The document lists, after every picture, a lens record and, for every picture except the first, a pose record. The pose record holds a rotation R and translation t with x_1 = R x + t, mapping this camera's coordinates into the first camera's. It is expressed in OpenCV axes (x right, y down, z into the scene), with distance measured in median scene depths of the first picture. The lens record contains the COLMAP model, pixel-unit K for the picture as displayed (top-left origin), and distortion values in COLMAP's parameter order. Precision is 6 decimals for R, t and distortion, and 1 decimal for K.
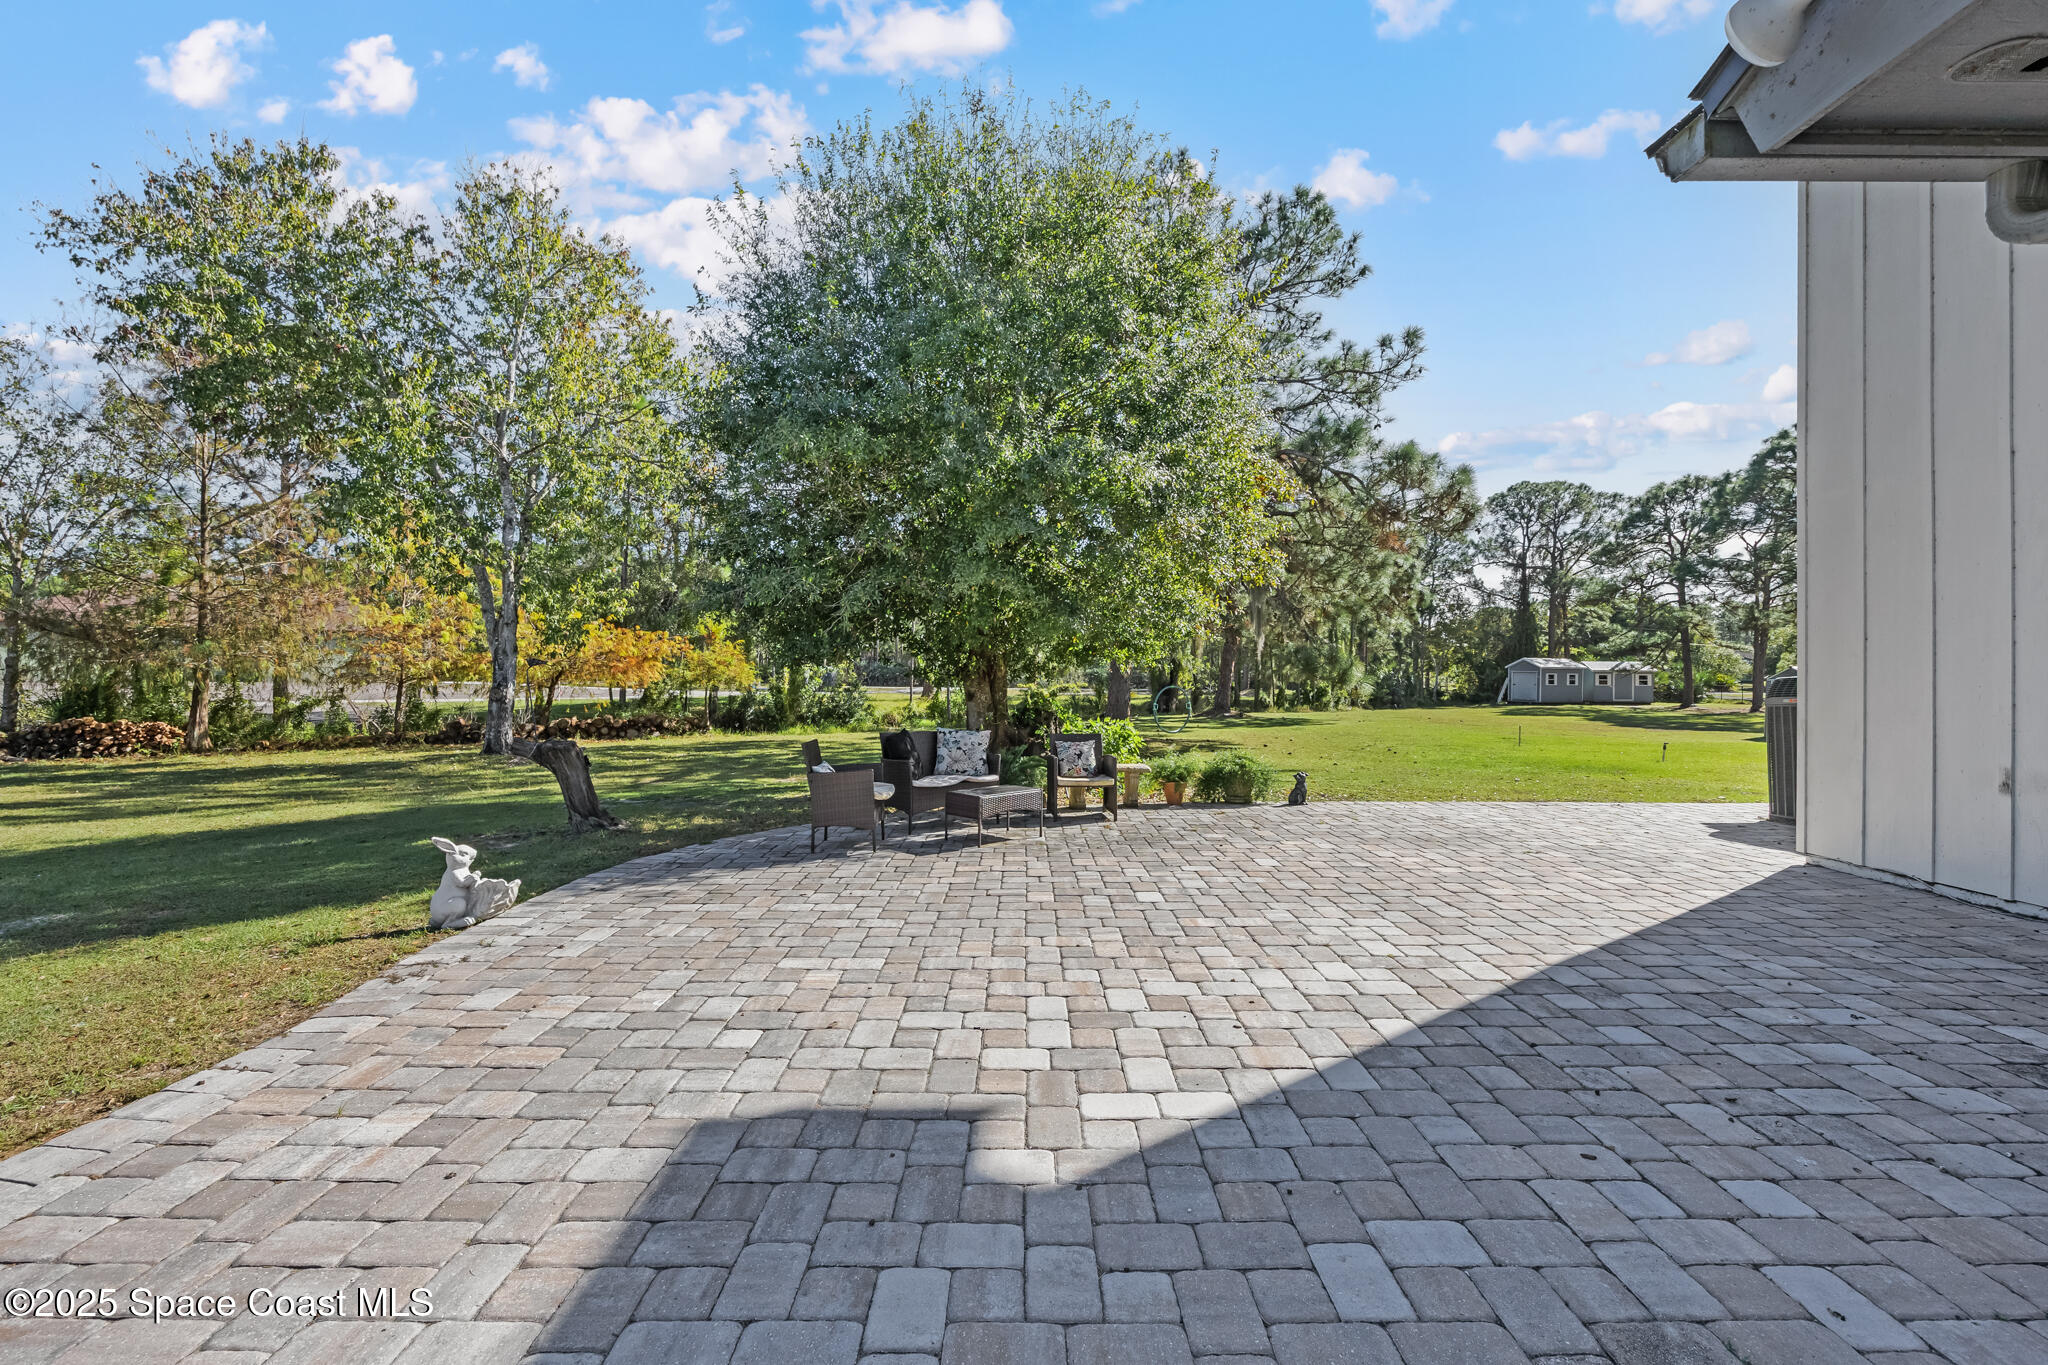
lens RADIAL K [[854.9, 0, 1024.0], [0, 854.9, 682.5], [0, 0, 1]] dist [0.015544, 0.000025]
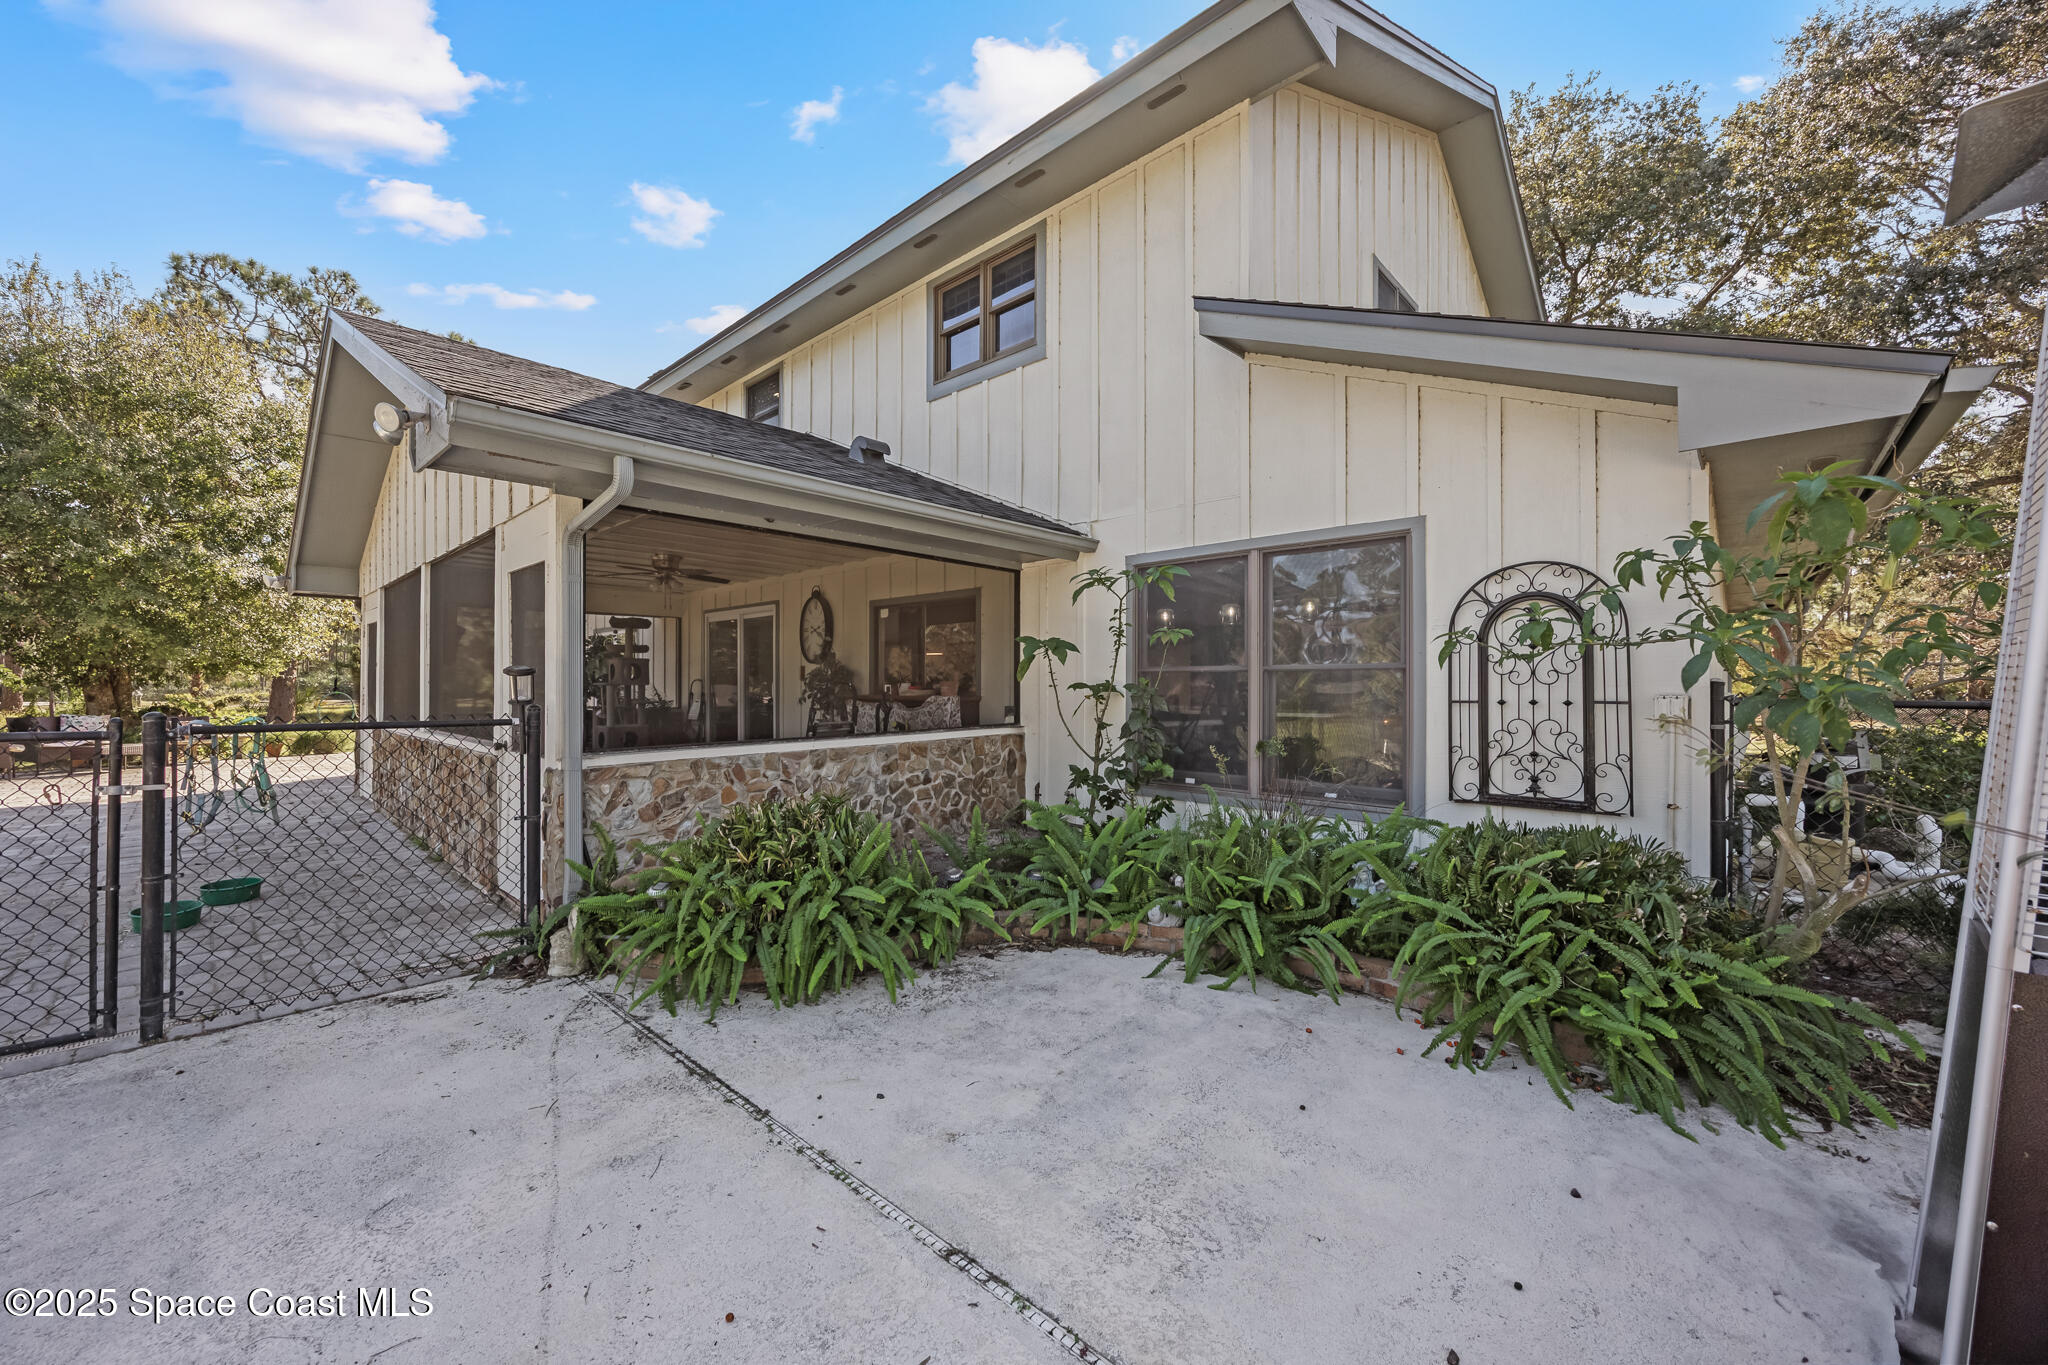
lens RADIAL K [[792.2, 0, 1024.0], [0, 792.2, 682.5], [0, 0, 1]] dist [-0.001132, -0.000131]
pose [[0.690066, -0.000261, 0.723746, 0.012589], [0.008480, 0.999934, -0.007724, 0.003333], [-0.723697, 0.011468, 0.690023, -0.231331]]
